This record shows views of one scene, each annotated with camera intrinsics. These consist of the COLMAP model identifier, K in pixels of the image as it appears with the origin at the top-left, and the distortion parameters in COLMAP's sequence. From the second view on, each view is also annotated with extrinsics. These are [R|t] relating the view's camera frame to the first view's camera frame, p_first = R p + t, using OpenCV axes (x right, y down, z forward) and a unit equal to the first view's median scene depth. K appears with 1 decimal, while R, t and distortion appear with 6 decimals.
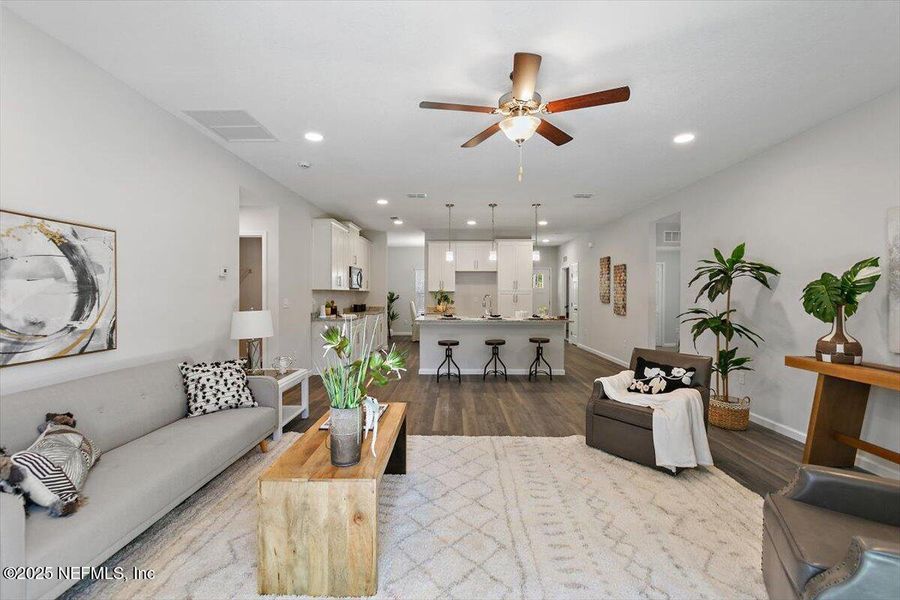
lens RADIAL K [[399.7, 0, 444.8], [0, 399.7, 296.3], [0, 0, 1]] dist [0.002405, 0.000920]
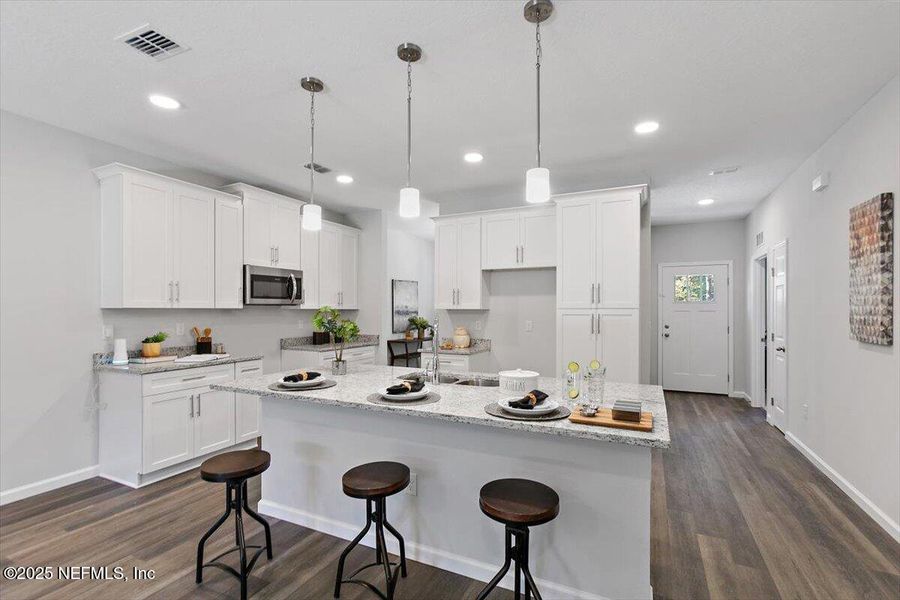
lens RADIAL K [[399.7, 0, 444.8], [0, 399.7, 296.3], [0, 0, 1]] dist [0.002405, 0.000920]
pose [[0.903655, -0.017096, -0.427920, 0.206044], [0.001216, 0.999301, -0.037358, -0.009510], [0.428260, 0.033238, 0.903044, 0.509441]]
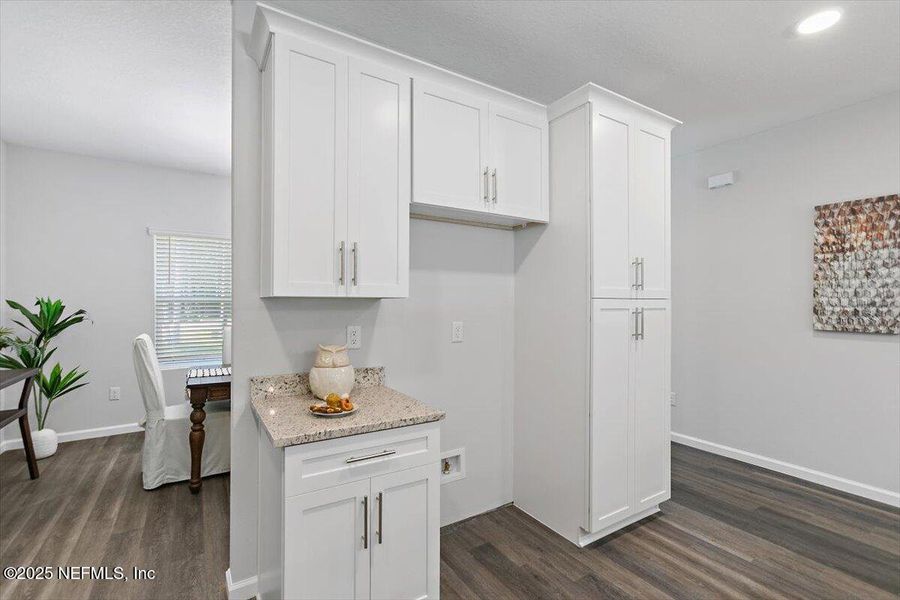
lens RADIAL K [[399.7, 0, 444.8], [0, 399.7, 296.3], [0, 0, 1]] dist [0.002405, 0.000920]
pose [[0.837683, 0.005012, 0.546134, -0.073690], [0.001115, 0.999940, -0.010888, -0.011187], [-0.546156, 0.009730, 0.837627, 0.811612]]
